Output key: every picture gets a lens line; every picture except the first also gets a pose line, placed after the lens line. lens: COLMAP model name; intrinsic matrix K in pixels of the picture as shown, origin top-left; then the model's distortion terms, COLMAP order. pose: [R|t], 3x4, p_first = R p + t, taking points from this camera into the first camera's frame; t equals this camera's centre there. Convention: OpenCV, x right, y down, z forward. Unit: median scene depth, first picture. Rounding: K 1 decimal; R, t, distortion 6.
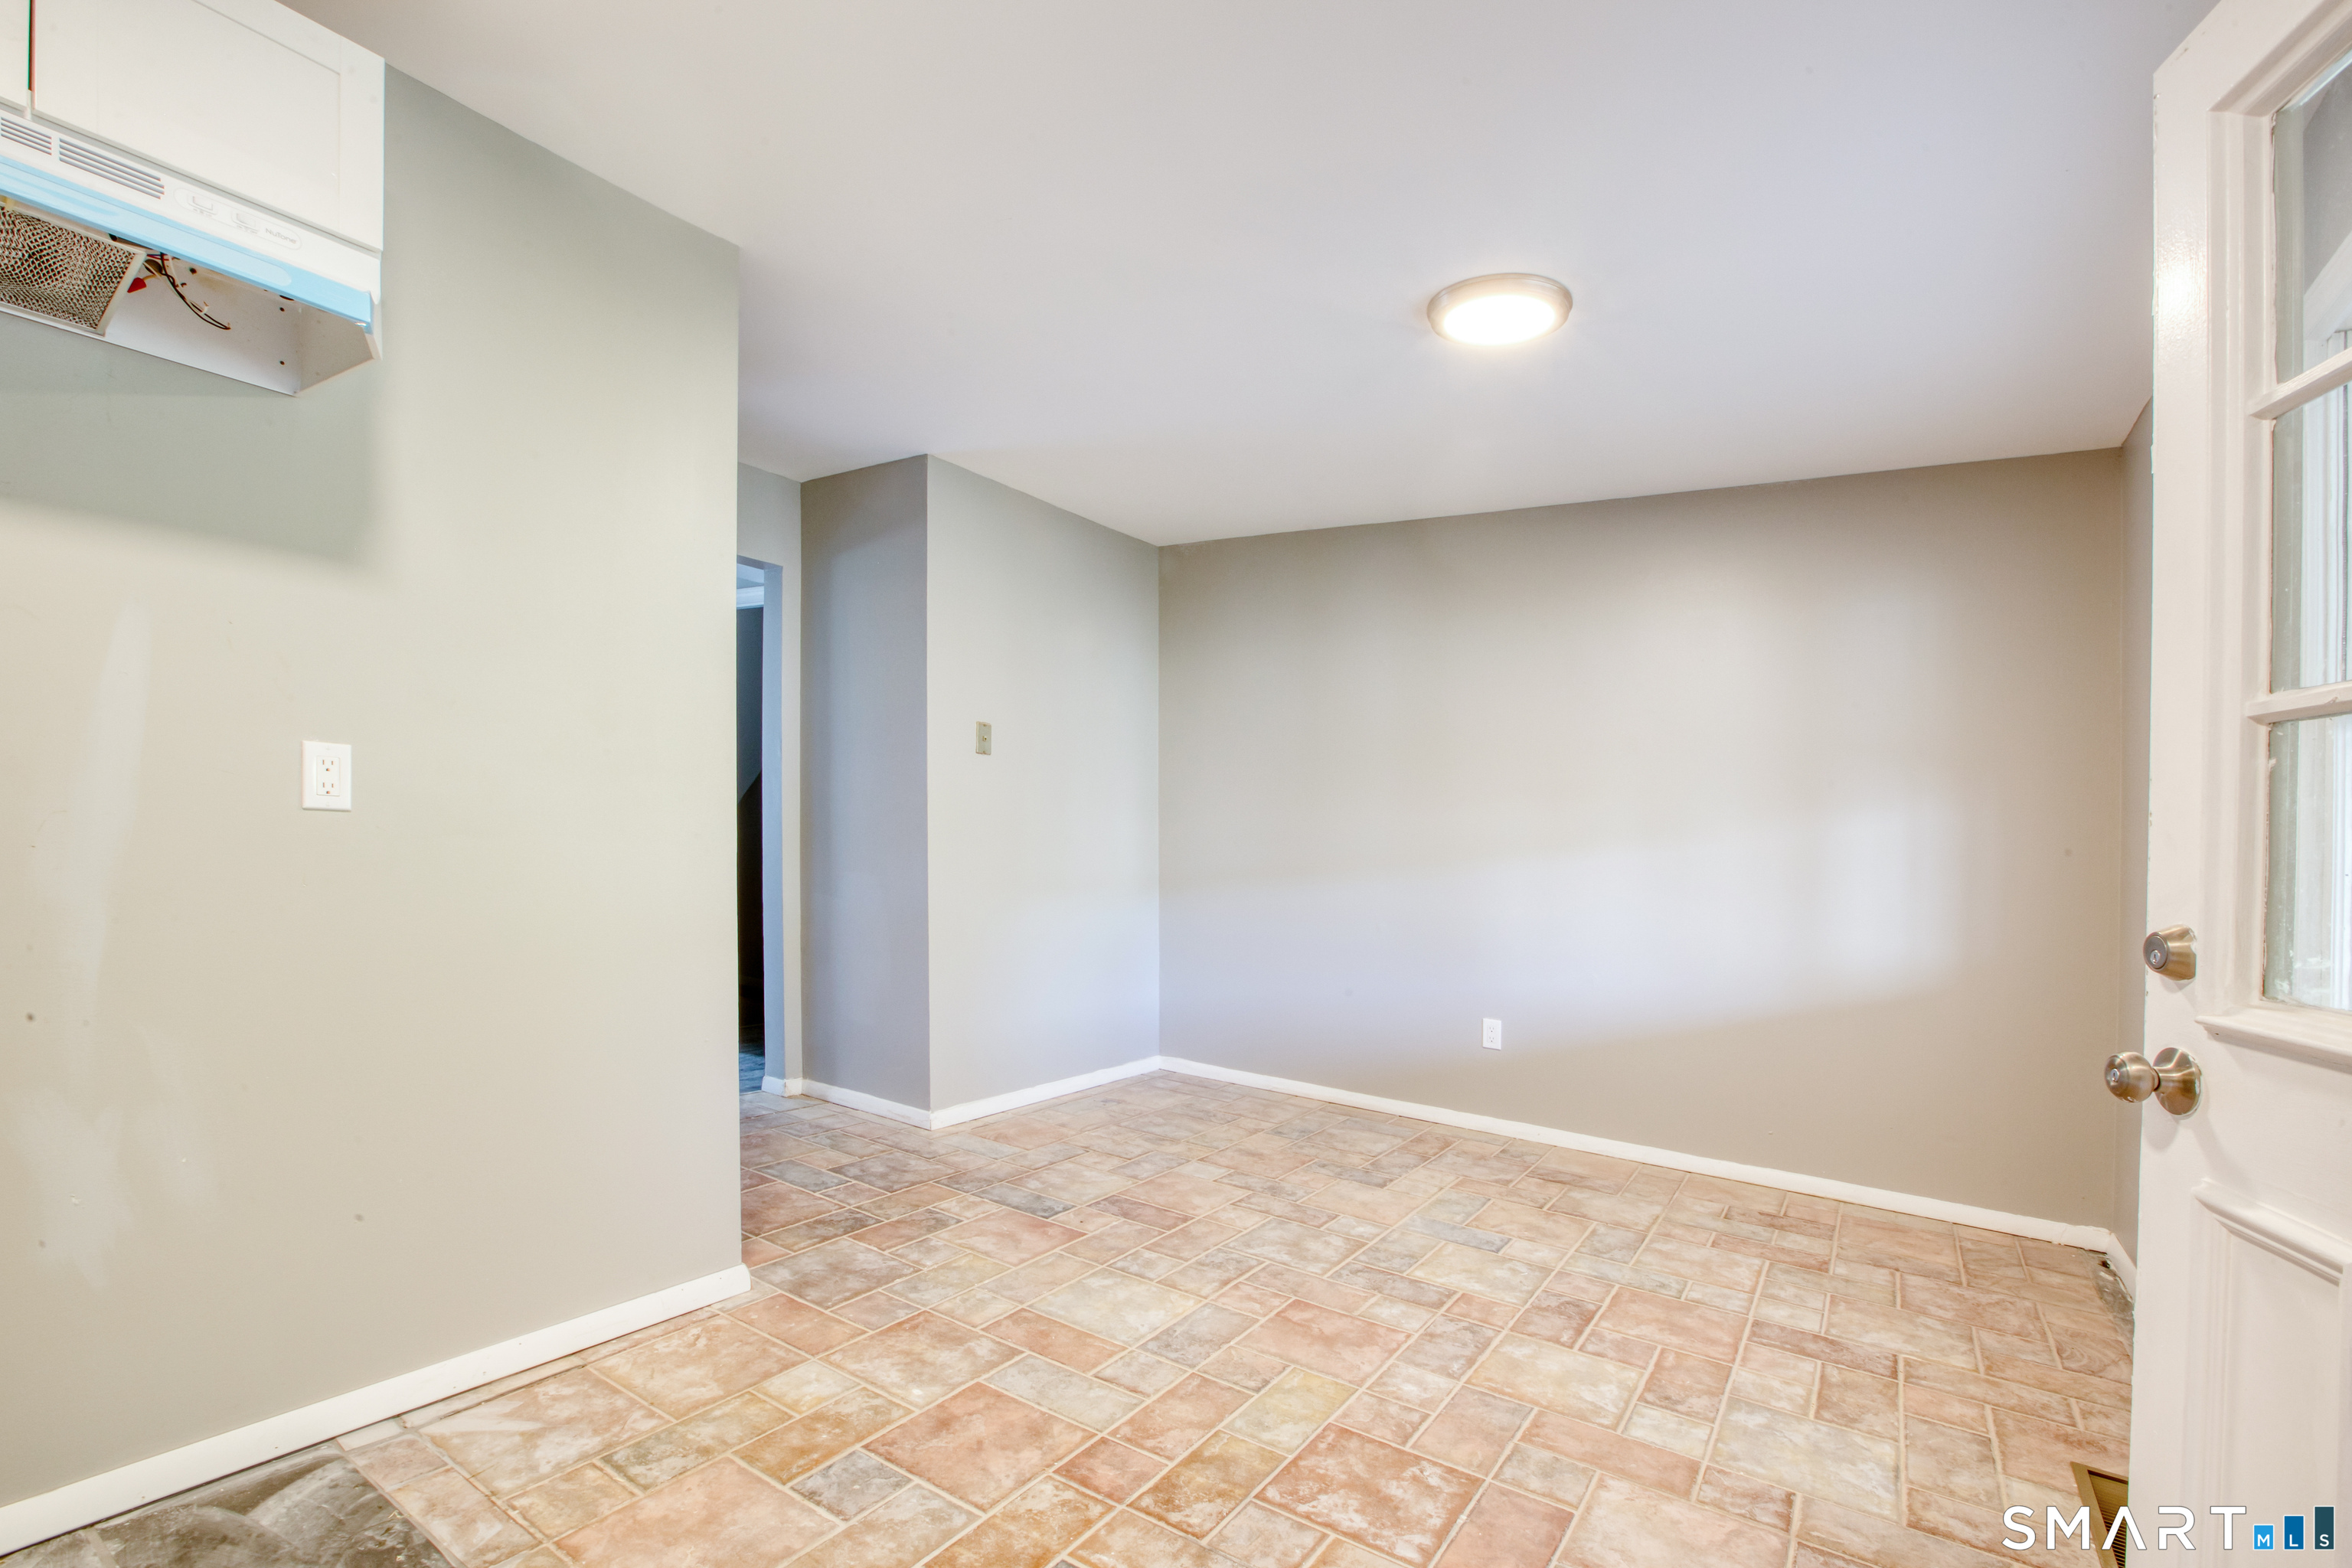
lens RADIAL K [[1080.3, 0, 1176.0], [0, 1080.3, 784.0], [0, 0, 1]] dist [-0.036429, 0.018151]
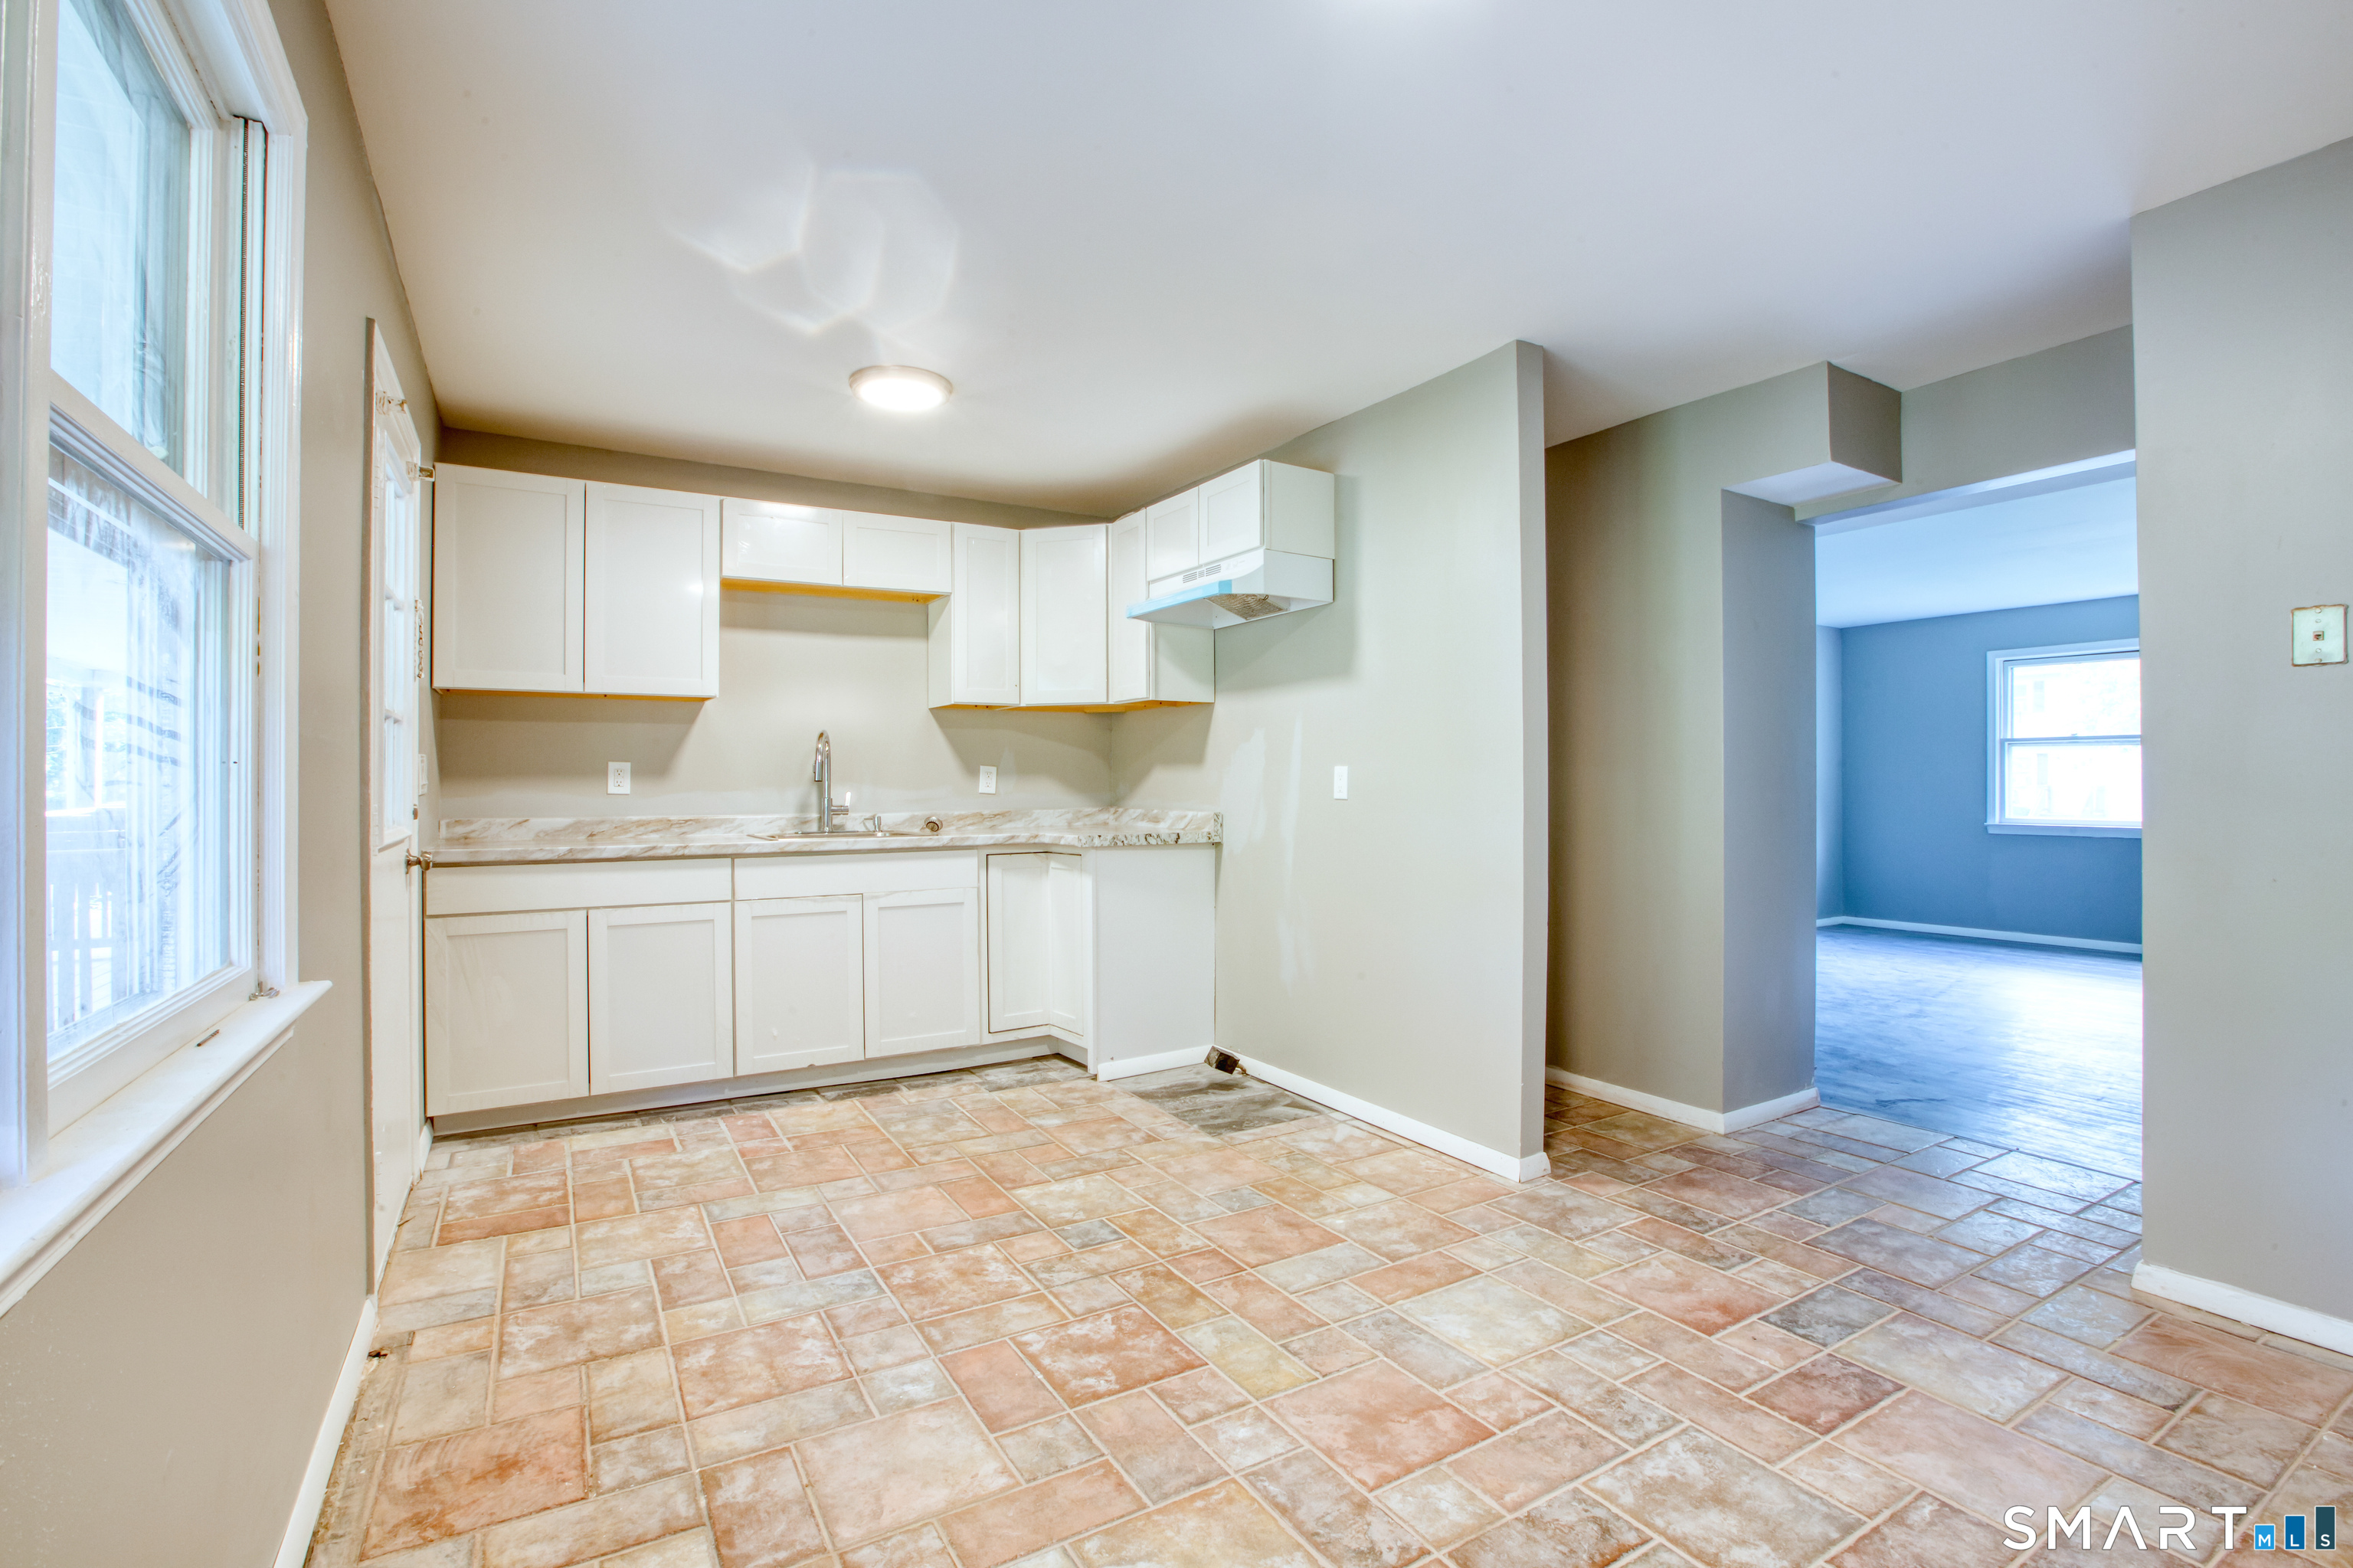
lens RADIAL K [[1080.8, 0, 1176.5], [0, 1080.8, 784.0], [0, 0, 1]] dist [-0.036429, 0.018151]
pose [[-0.432891, -0.064285, -0.899151, 1.008404], [0.017272, 0.996679, -0.079573, 0.109853], [0.901281, -0.049976, -0.430343, 1.298935]]
